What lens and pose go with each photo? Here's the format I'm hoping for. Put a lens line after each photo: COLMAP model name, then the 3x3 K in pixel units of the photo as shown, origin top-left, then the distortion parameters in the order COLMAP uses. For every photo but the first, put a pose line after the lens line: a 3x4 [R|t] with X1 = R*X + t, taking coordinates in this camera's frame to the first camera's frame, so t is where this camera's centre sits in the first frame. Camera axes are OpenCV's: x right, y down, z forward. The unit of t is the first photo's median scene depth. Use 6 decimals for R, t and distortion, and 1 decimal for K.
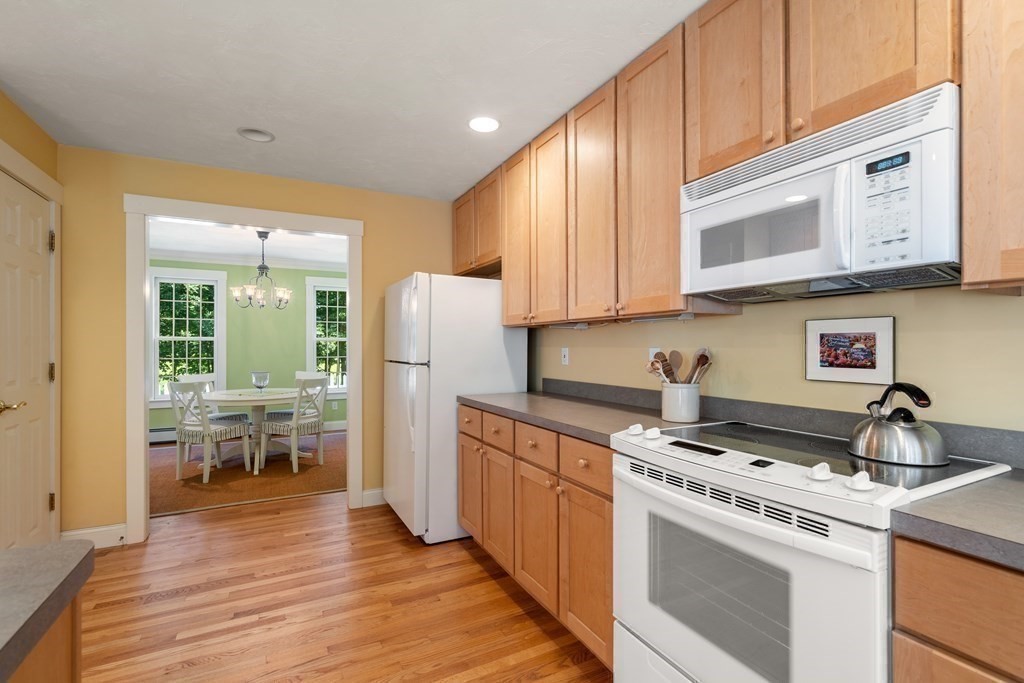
lens RADIAL K [[459.2, 0, 519.7], [0, 459.2, 345.8], [0, 0, 1]] dist [-0.010369, 0.000089]
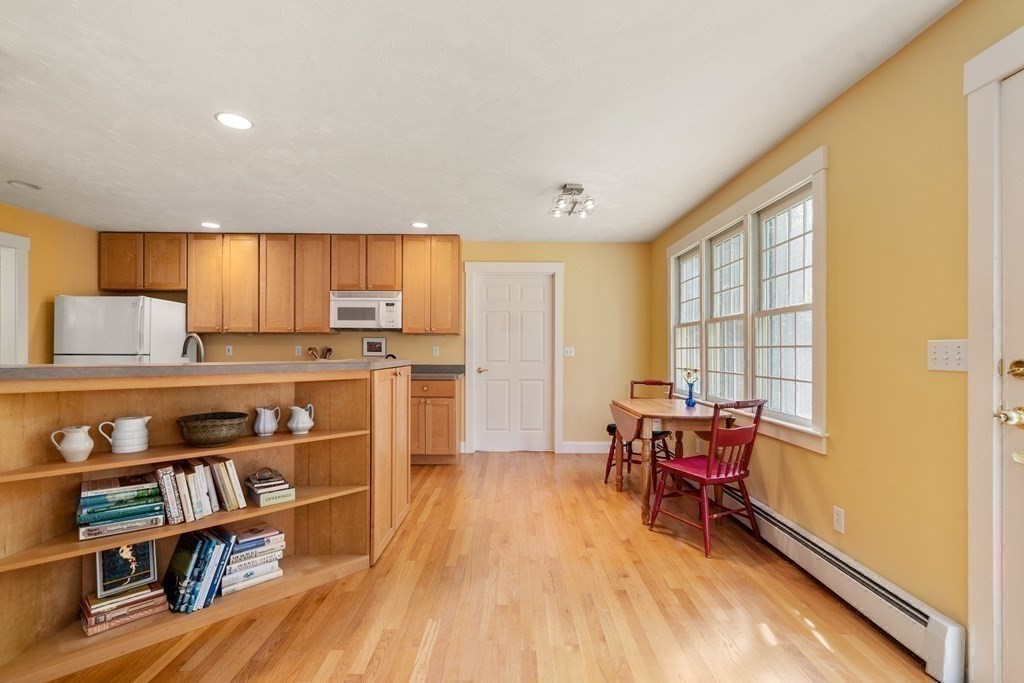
lens RADIAL K [[469.8, 0, 515.2], [0, 469.8, 343.7], [0, 0, 1]] dist [-0.000867, 0.000051]
pose [[0.467464, 0.016303, 0.883862, -1.876269], [-0.006570, 0.999866, -0.014969, 0.031111], [-0.883988, 0.001191, 0.467509, -1.564800]]
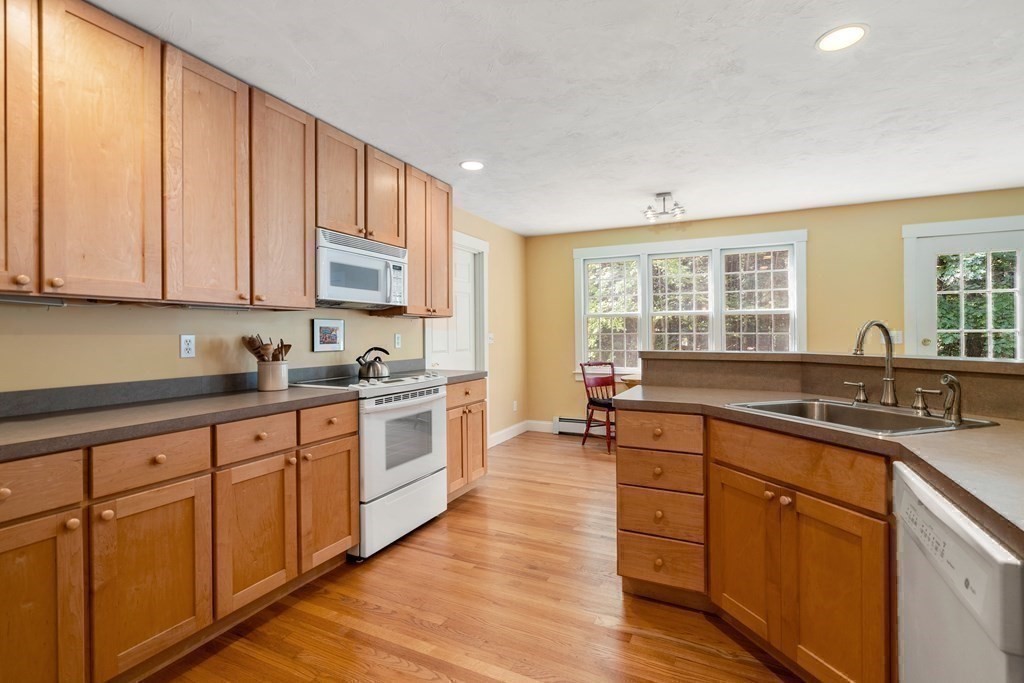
lens RADIAL K [[475.3, 0, 510.3], [0, 475.3, 332.0], [0, 0, 1]] dist [-0.002283, 0.000193]
pose [[-0.587216, 0.007436, 0.809396, -1.382602], [0.002249, 0.999969, -0.007555, 0.012411], [-0.809427, -0.002616, -0.587214, 1.511300]]
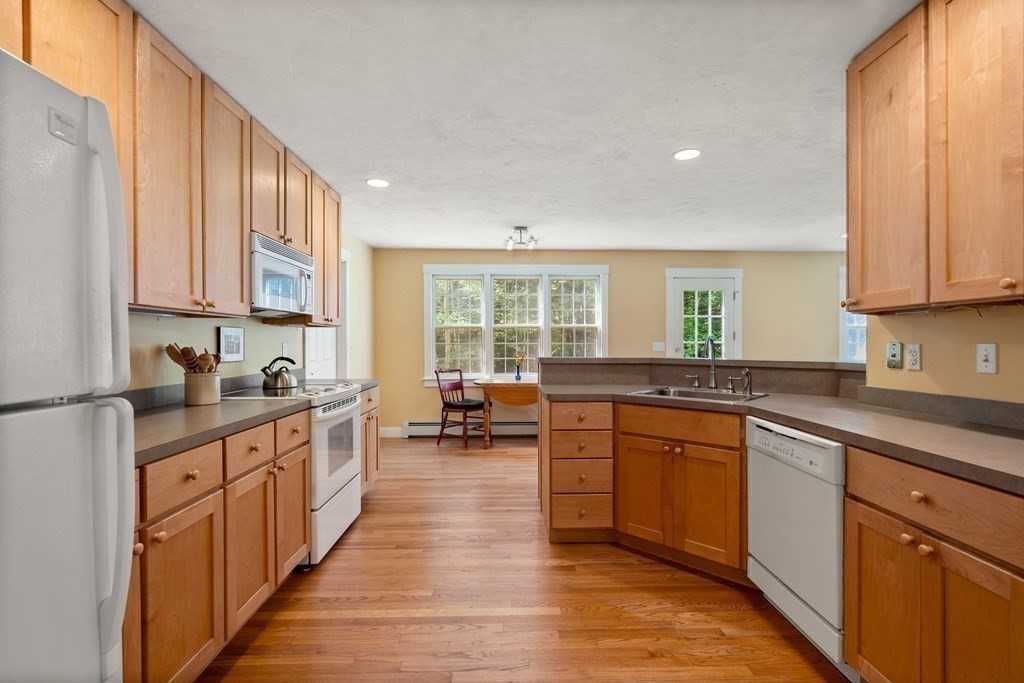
lens RADIAL K [[469.8, 0, 515.2], [0, 469.8, 343.7], [0, 0, 1]] dist [-0.000867, 0.000051]
pose [[-0.894834, 0.001020, 0.446398, -1.119642], [0.000056, 0.999998, -0.002174, 0.010692], [-0.446399, -0.001920, -0.894832, 2.099134]]
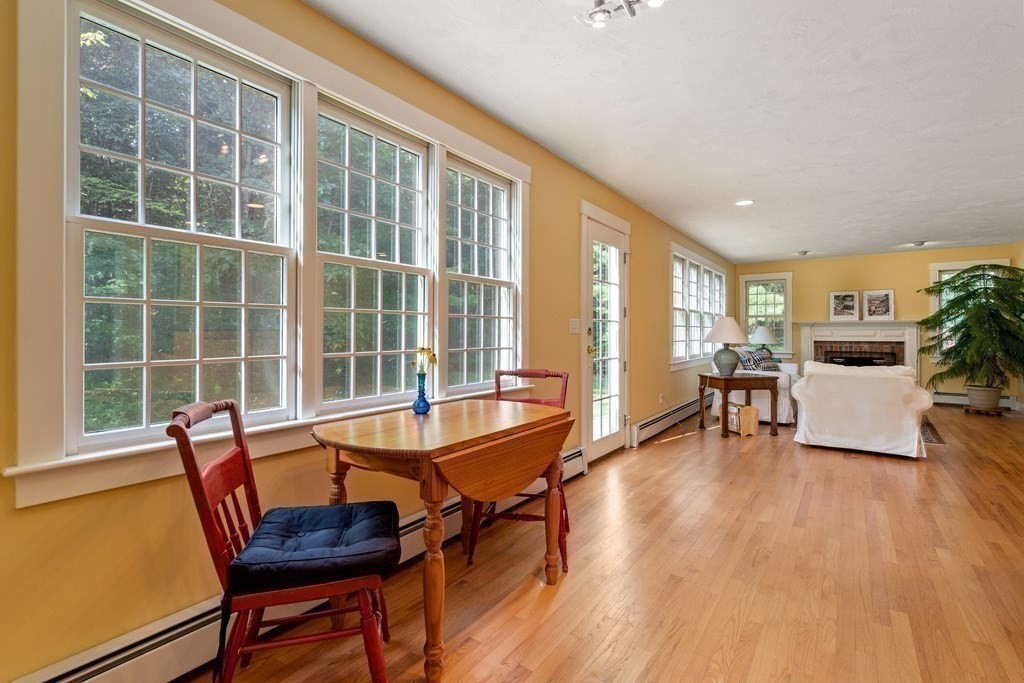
lens RADIAL K [[475.3, 0, 510.3], [0, 475.3, 332.0], [0, 0, 1]] dist [-0.002283, 0.000193]
pose [[-0.894981, -0.002214, -0.446098, 0.914667], [-0.000068, 0.999988, -0.004827, 0.071004], [0.446103, -0.004290, -0.894971, 0.048304]]
